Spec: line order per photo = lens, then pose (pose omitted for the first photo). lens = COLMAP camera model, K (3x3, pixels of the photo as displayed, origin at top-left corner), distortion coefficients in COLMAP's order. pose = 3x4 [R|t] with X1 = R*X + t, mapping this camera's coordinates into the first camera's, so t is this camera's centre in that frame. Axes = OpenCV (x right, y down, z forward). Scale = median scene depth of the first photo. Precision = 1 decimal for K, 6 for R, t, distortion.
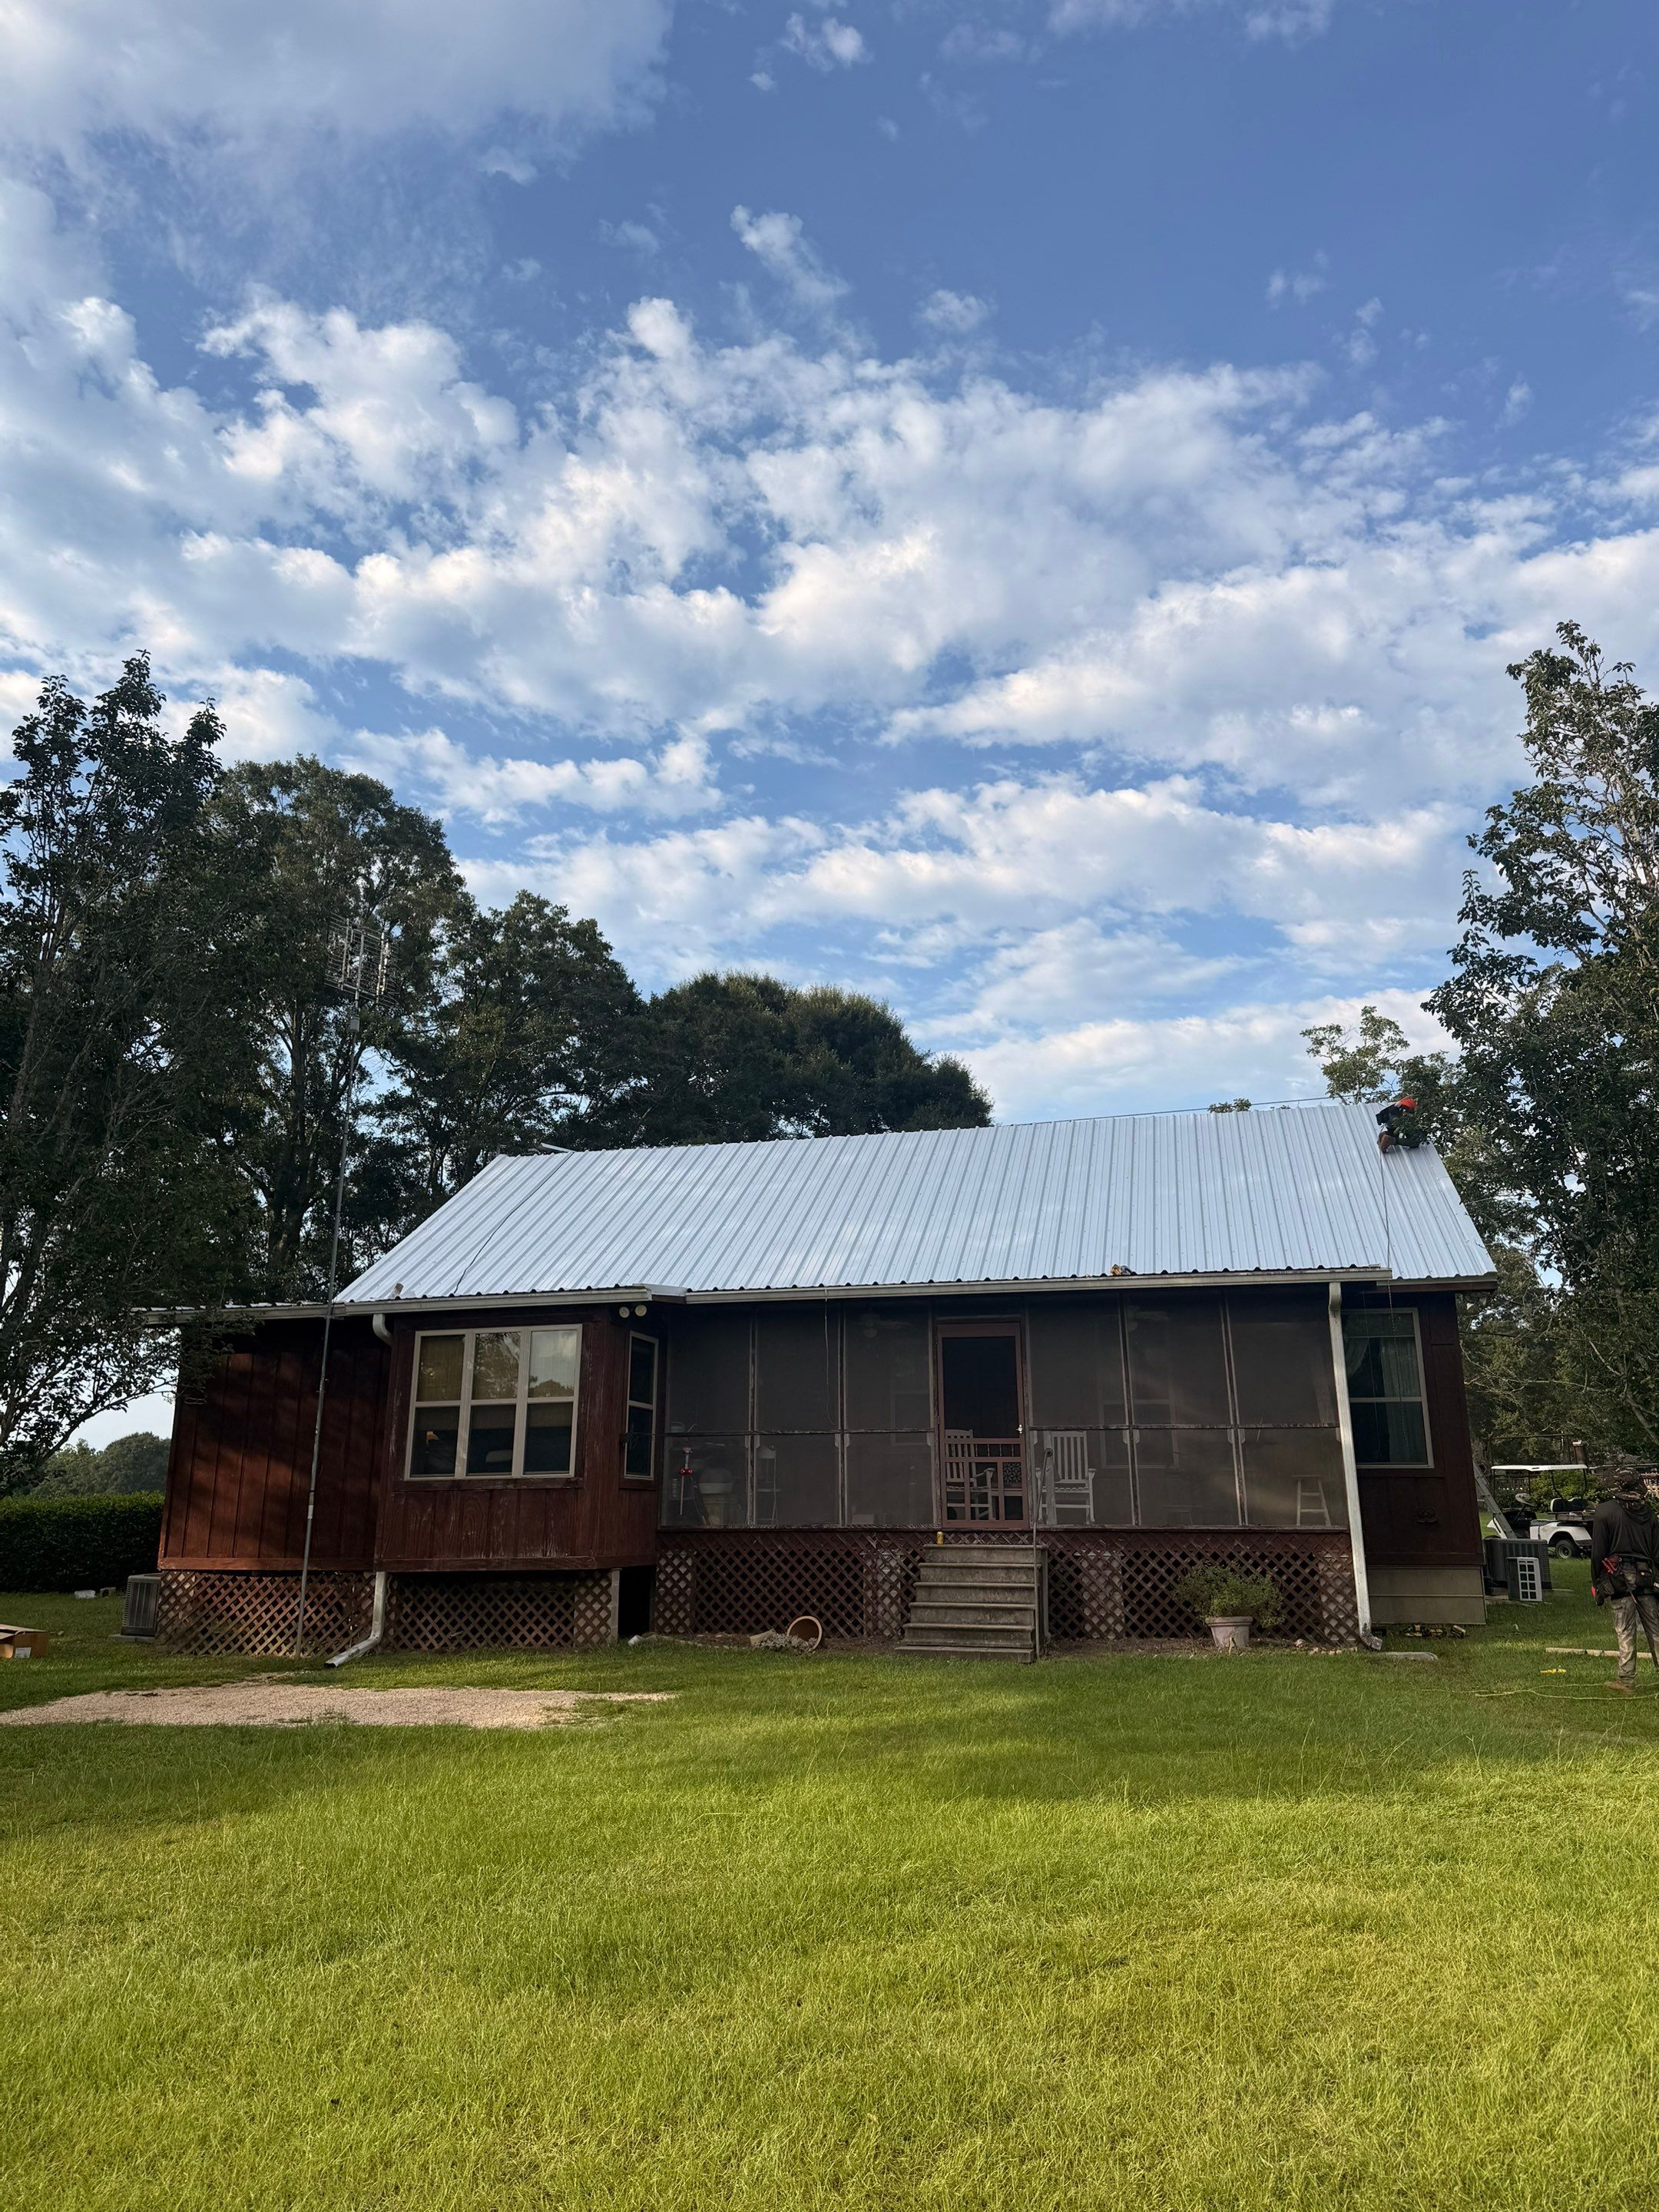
lens RADIAL K [[1654.7, 0, 829.5], [0, 1654.7, 1106.0], [0, 0, 1]] dist [-0.003104, -0.000932]
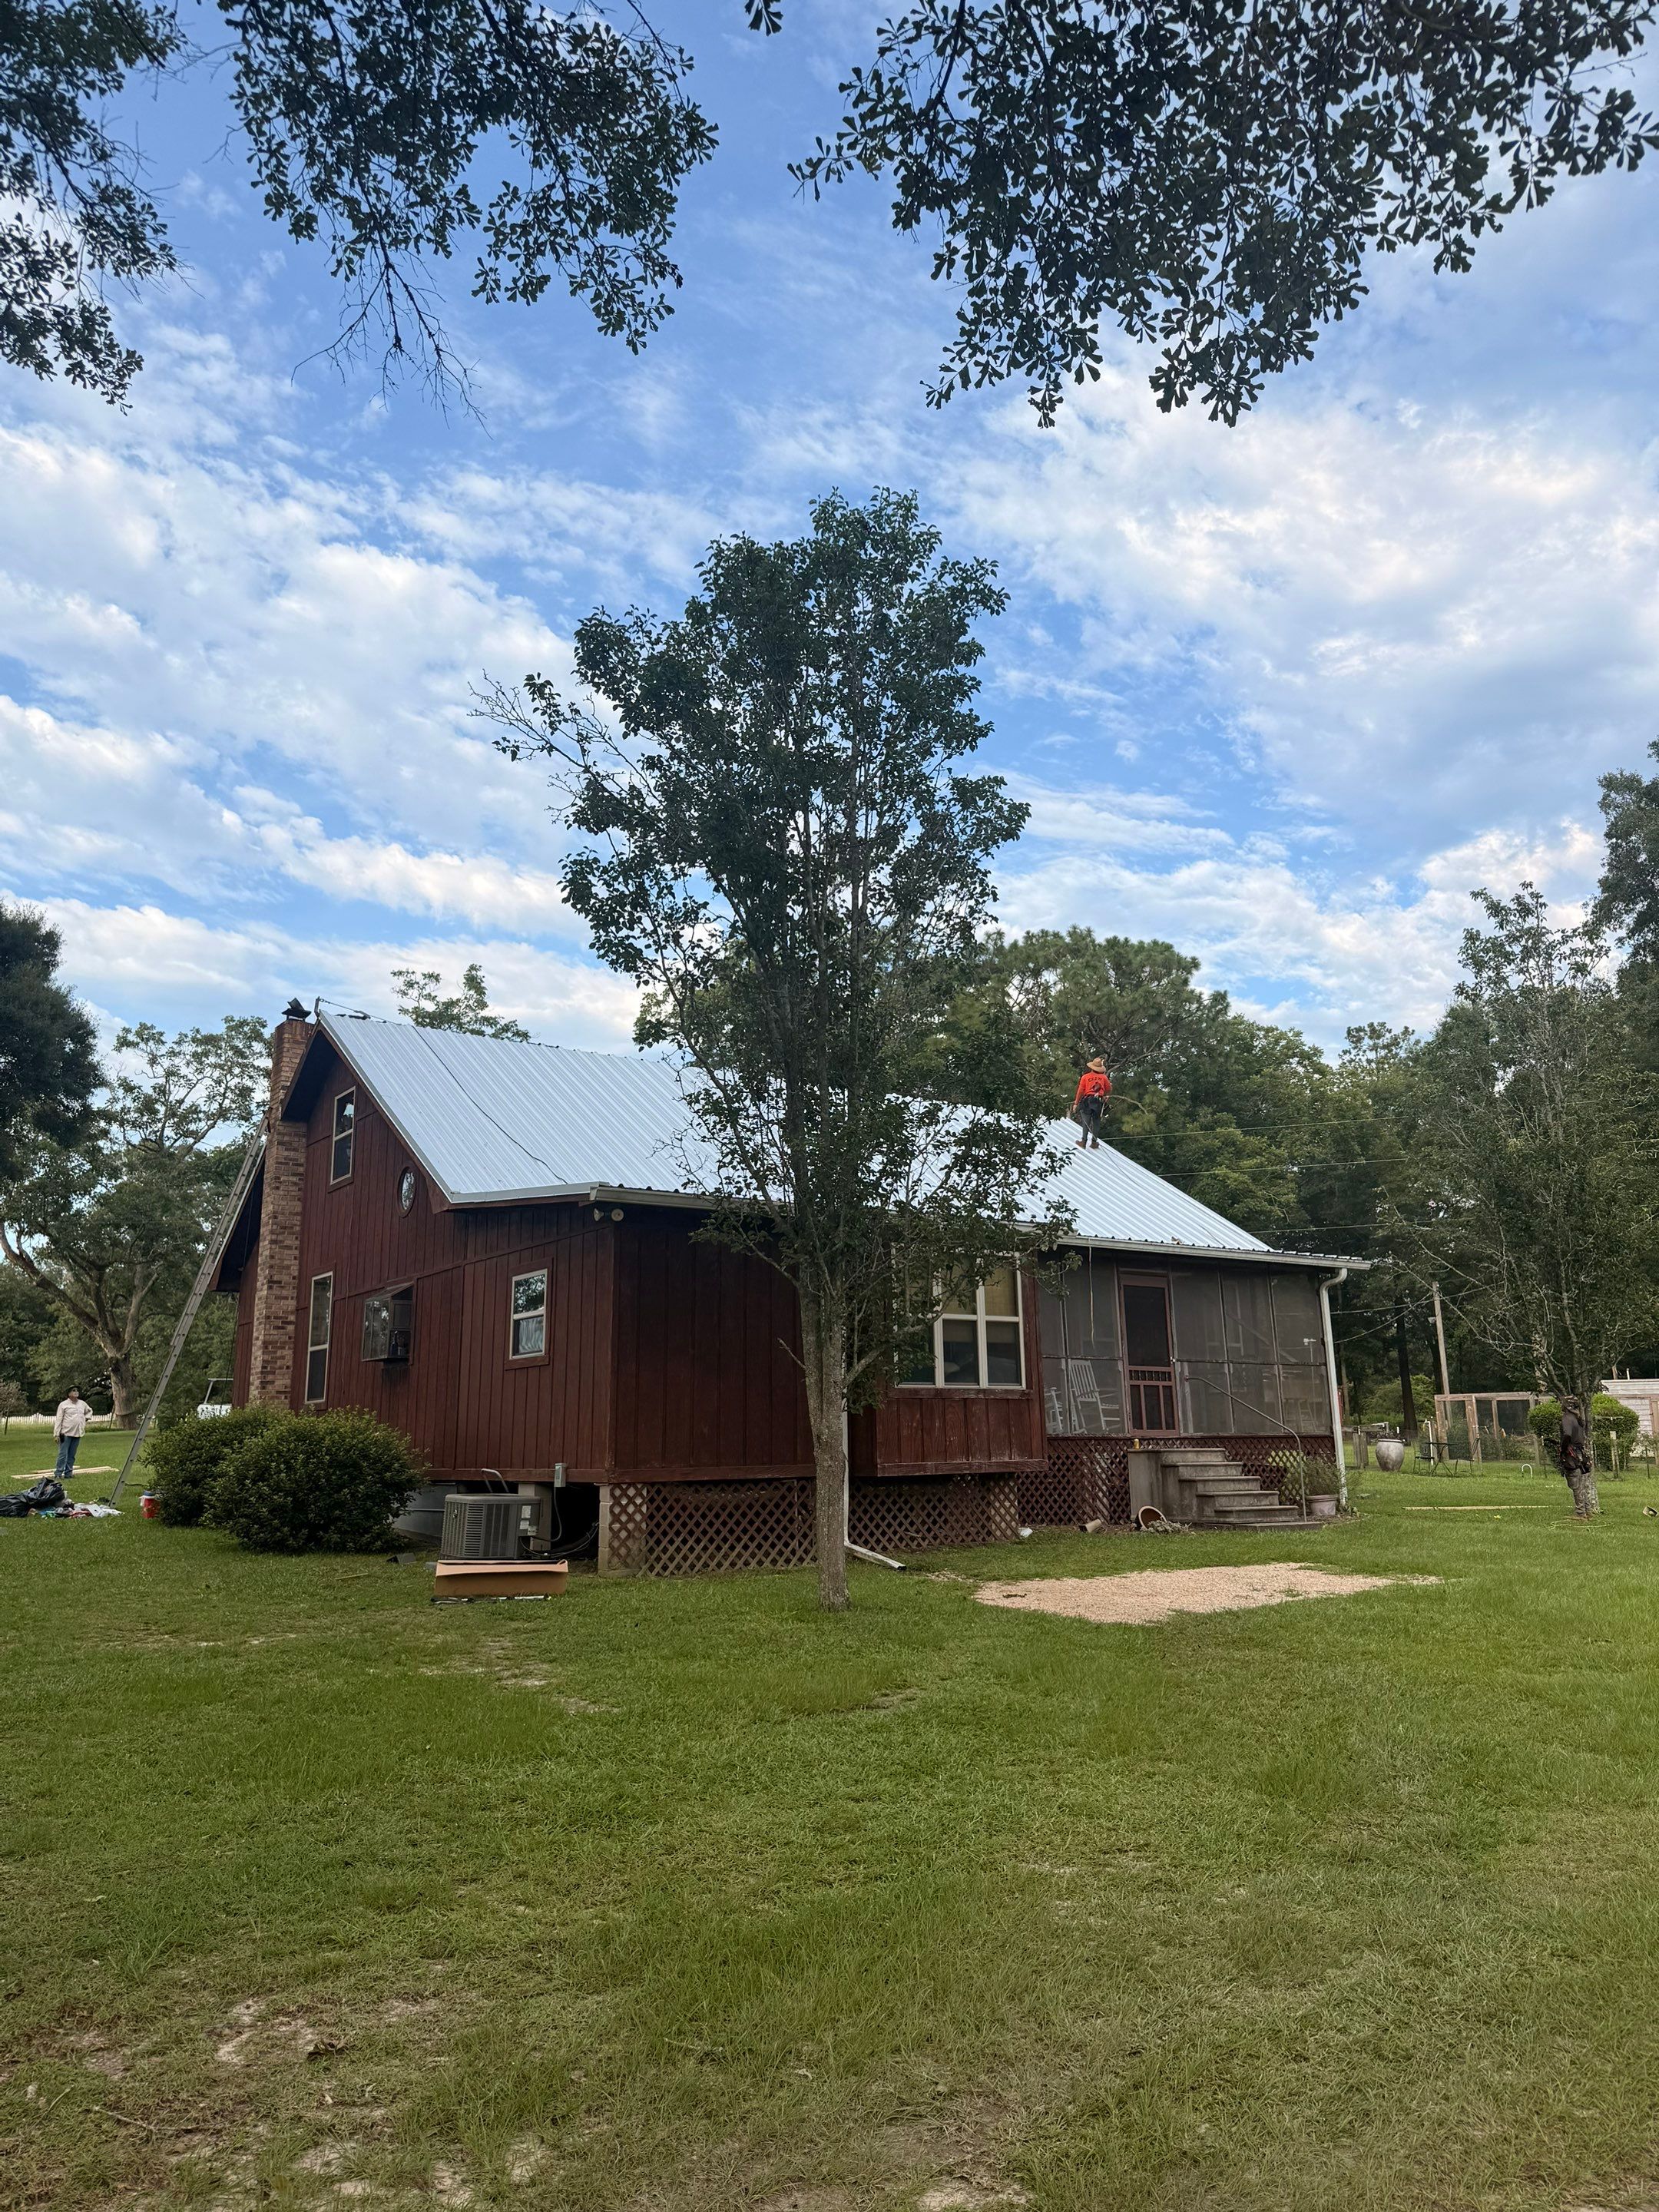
lens RADIAL K [[1573.1, 0, 829.5], [0, 1573.1, 1106.0], [0, 0, 1]] dist [0.034993, -0.041533]
pose [[0.659257, 0.154465, 0.735881, -0.269089], [-0.187574, 0.981516, -0.037983, 0.026694], [-0.728146, -0.112991, 0.676045, 0.105494]]
